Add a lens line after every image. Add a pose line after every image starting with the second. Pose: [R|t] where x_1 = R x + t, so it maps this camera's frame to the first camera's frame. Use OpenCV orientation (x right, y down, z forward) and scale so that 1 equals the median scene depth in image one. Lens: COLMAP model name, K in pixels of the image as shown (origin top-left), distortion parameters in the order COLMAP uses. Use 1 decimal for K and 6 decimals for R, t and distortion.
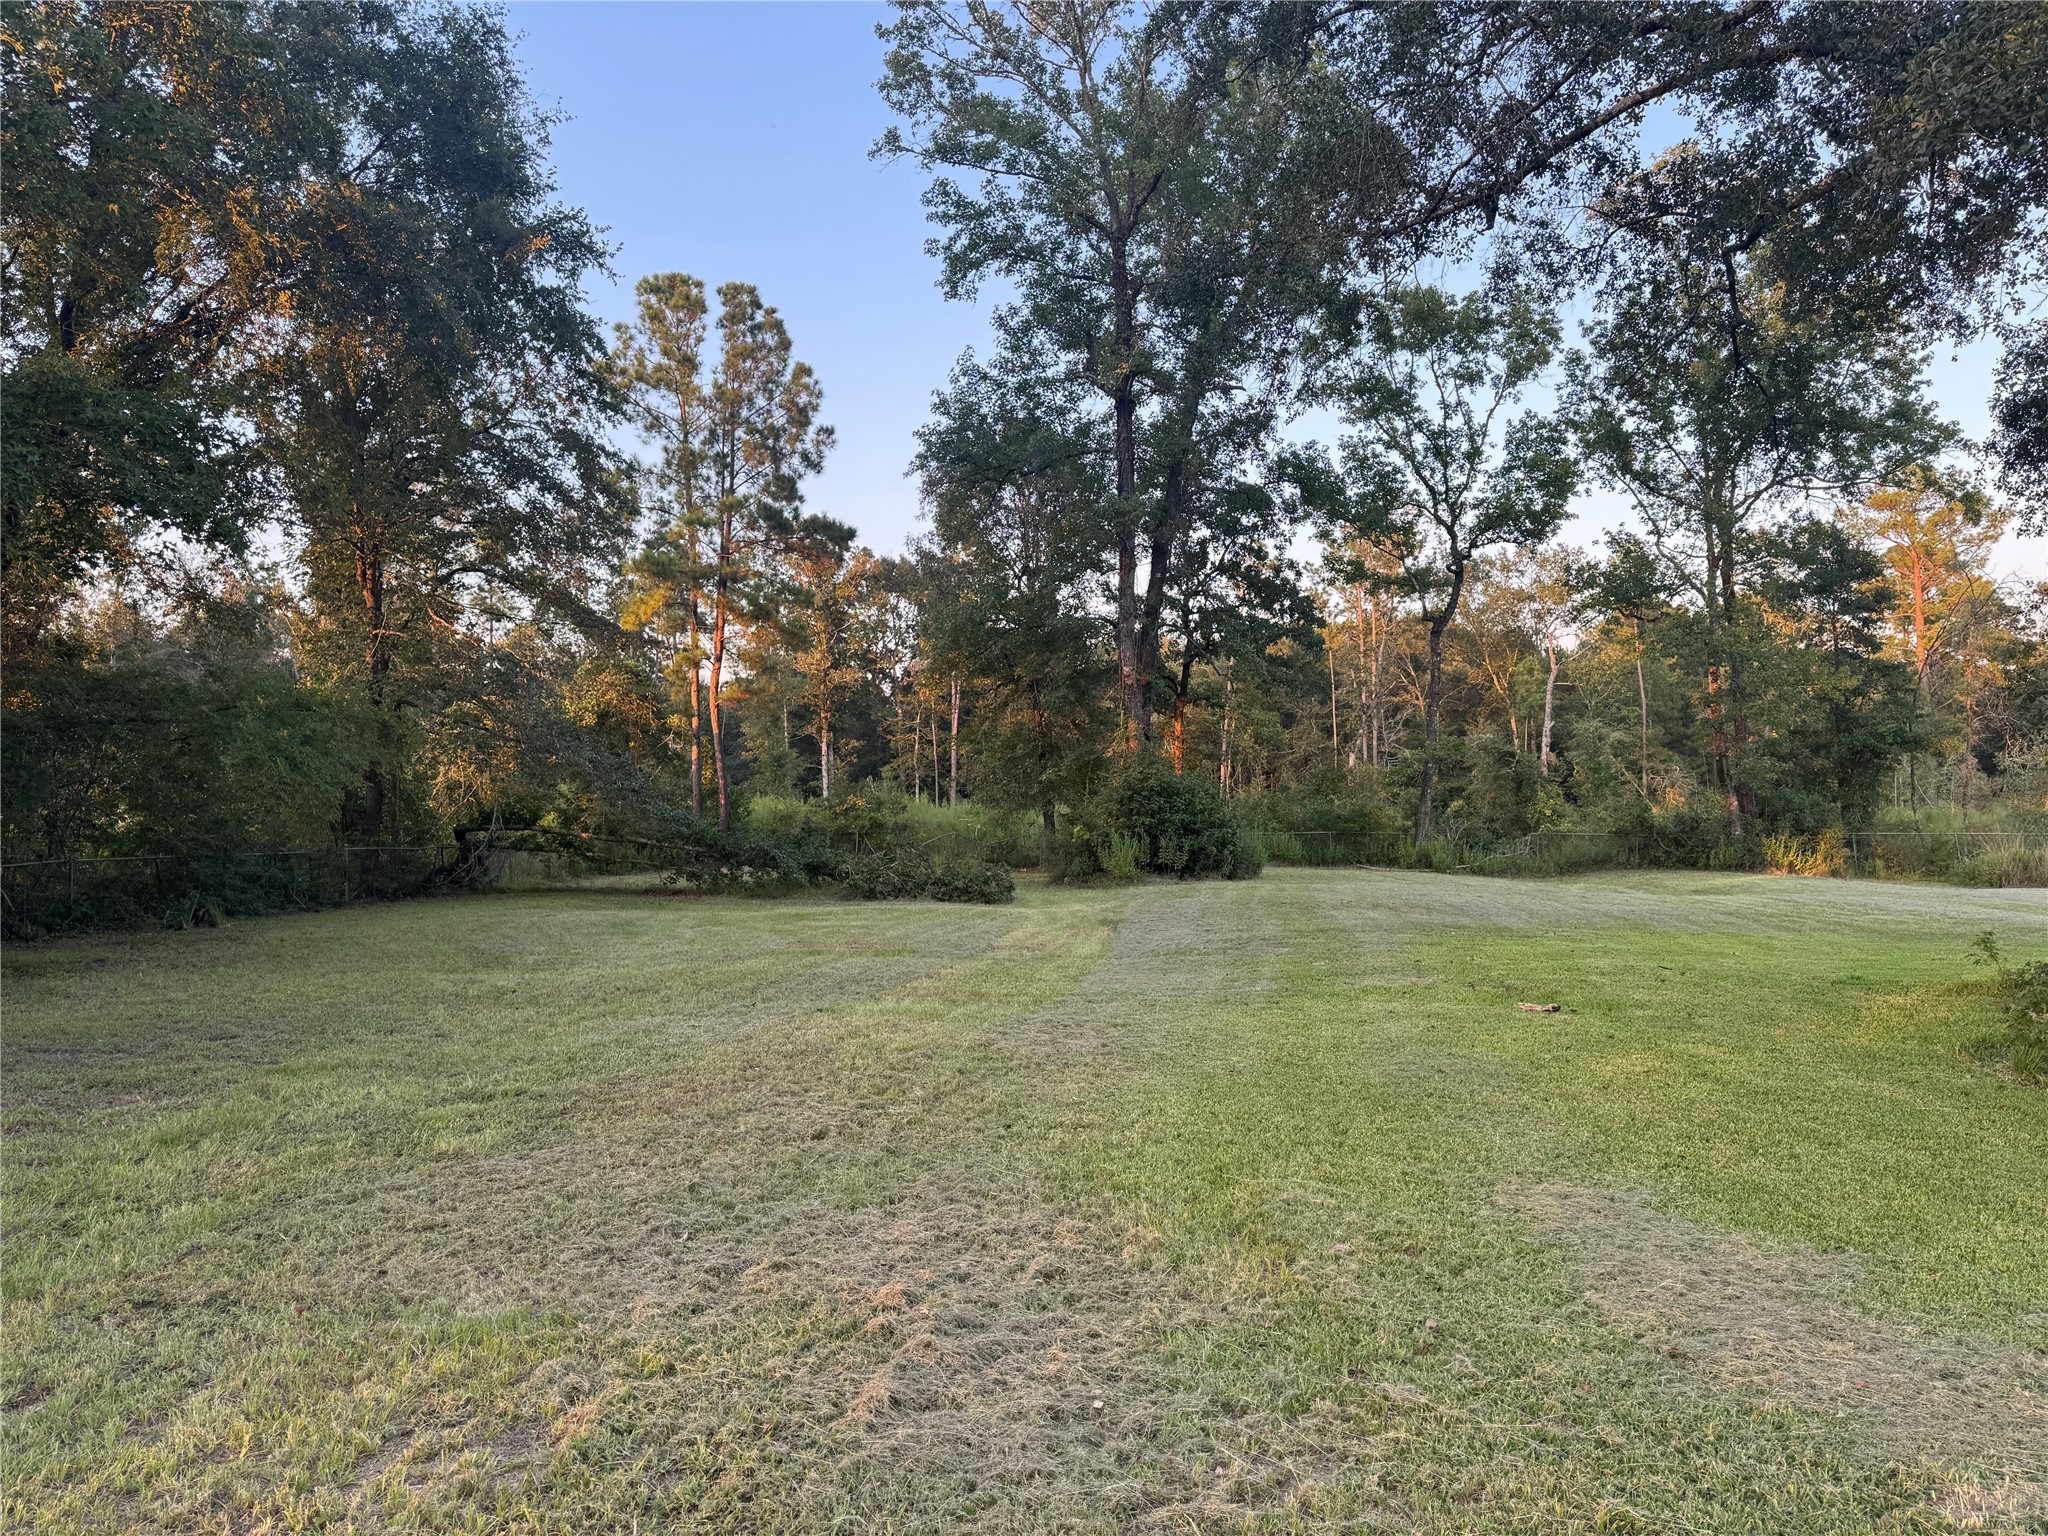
lens RADIAL K [[1409.2, 0, 1040.5], [0, 1409.2, 762.6], [0, 0, 1]] dist [0.051647, -0.072356]
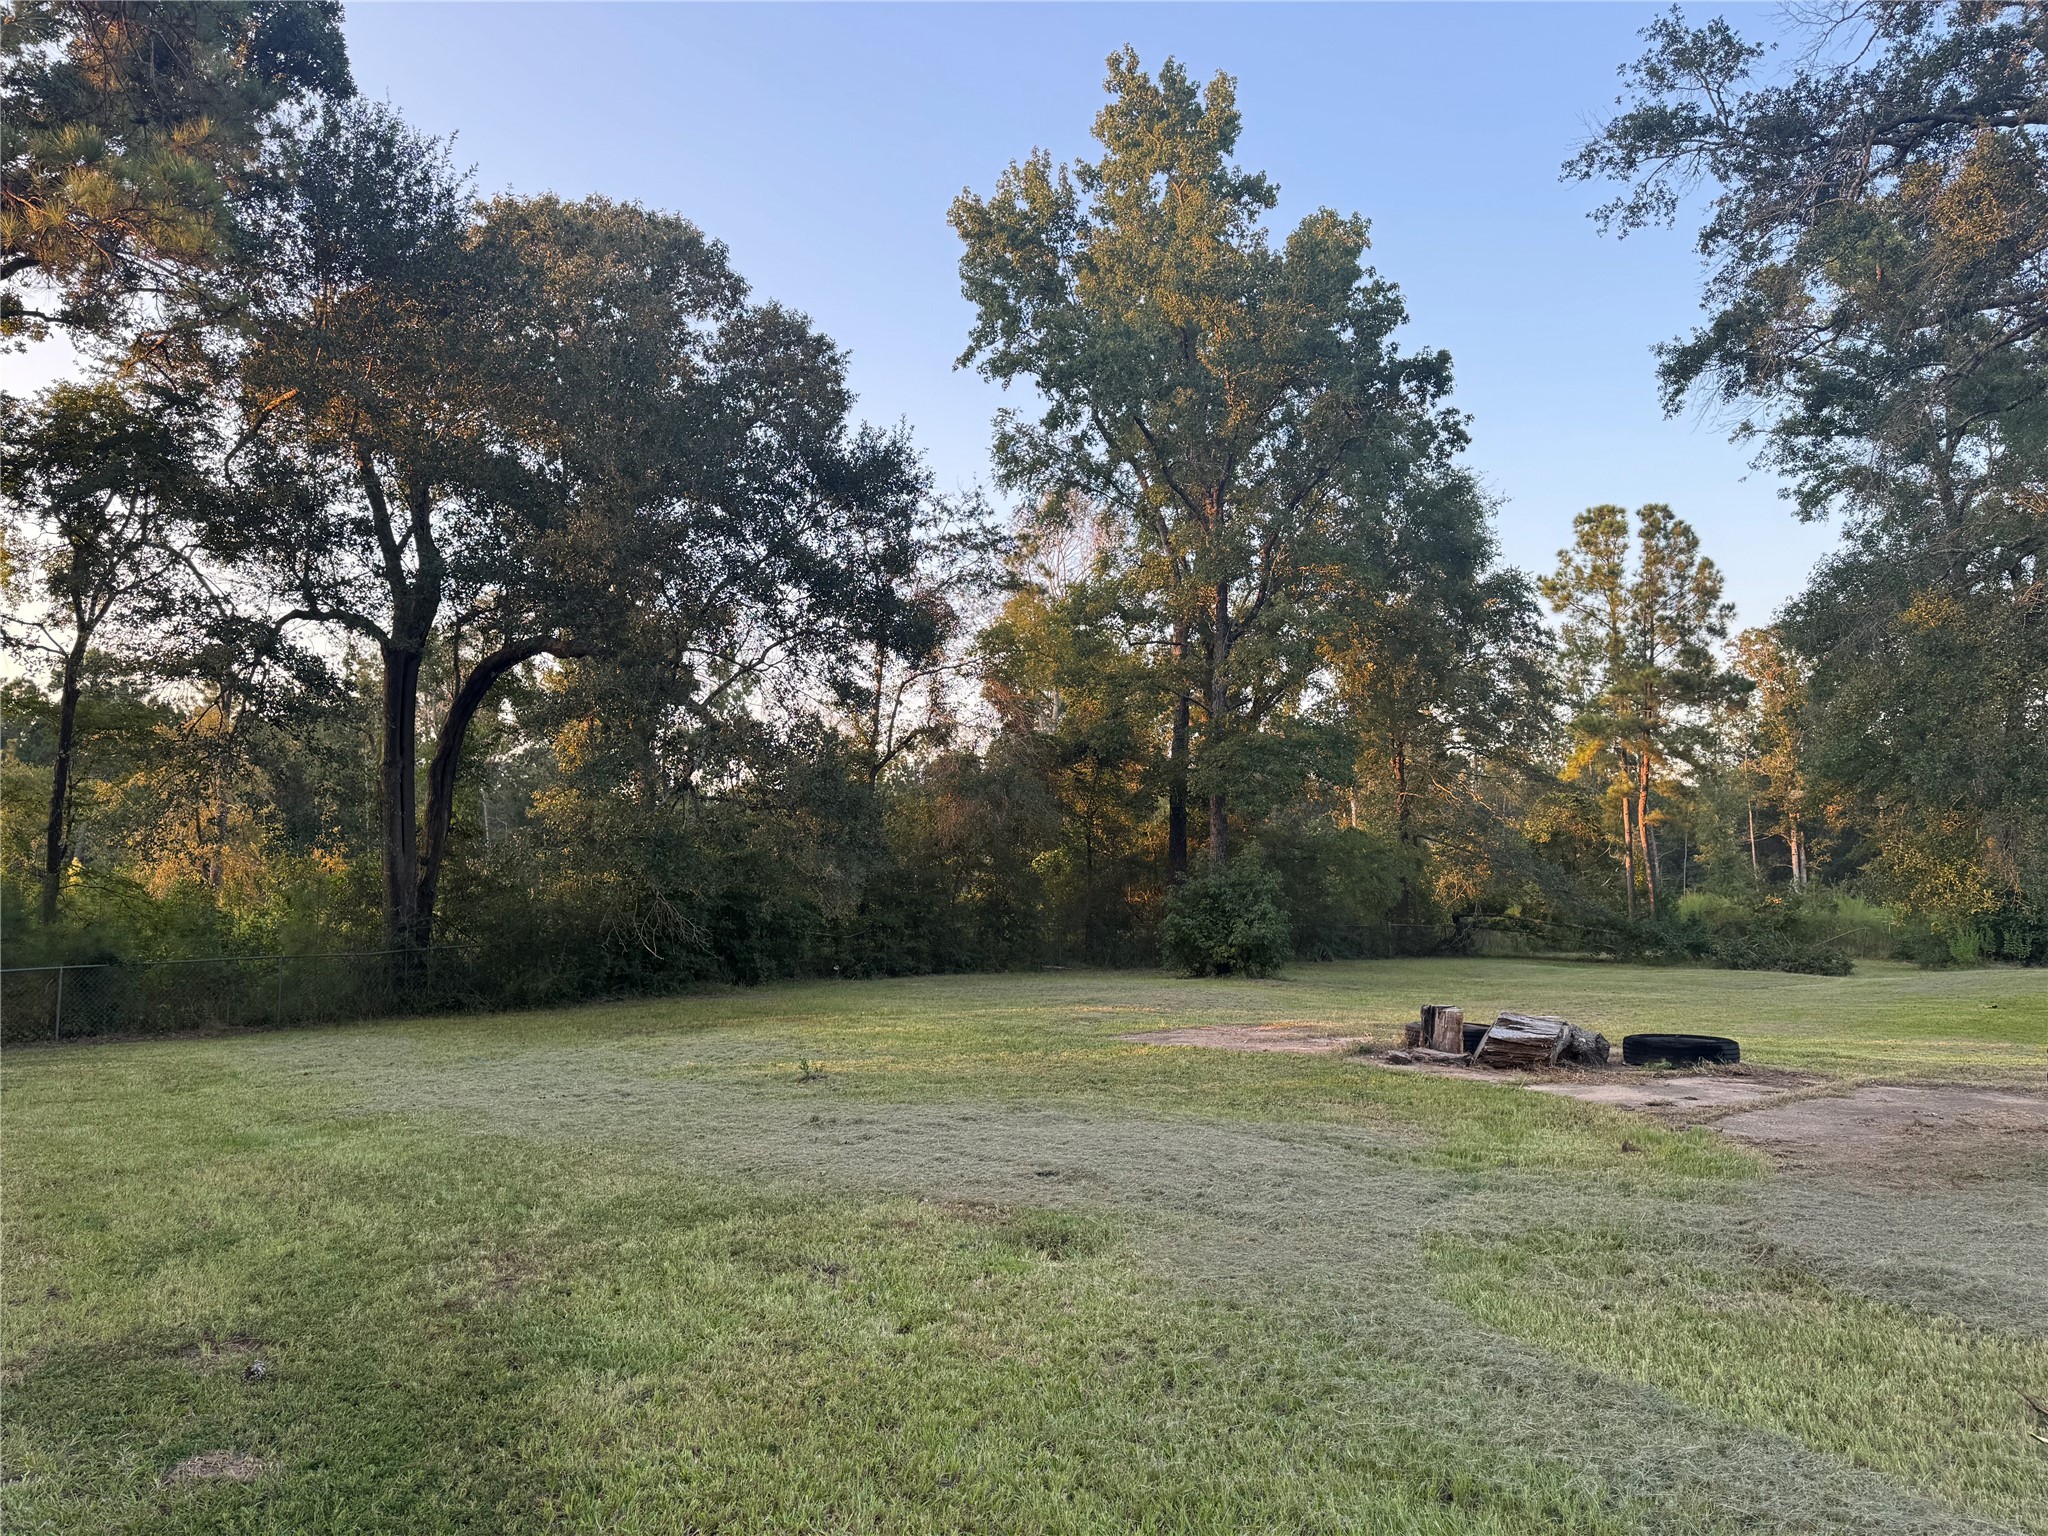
lens RADIAL K [[1409.2, 0, 1018.3], [0, 1409.2, 809.4], [0, 0, 1]] dist [0.051647, -0.072356]
pose [[0.773643, -0.029916, -0.632915, 0.158521], [0.009081, 0.999306, -0.036133, -0.013203], [0.633557, 0.022206, 0.773377, -0.389515]]
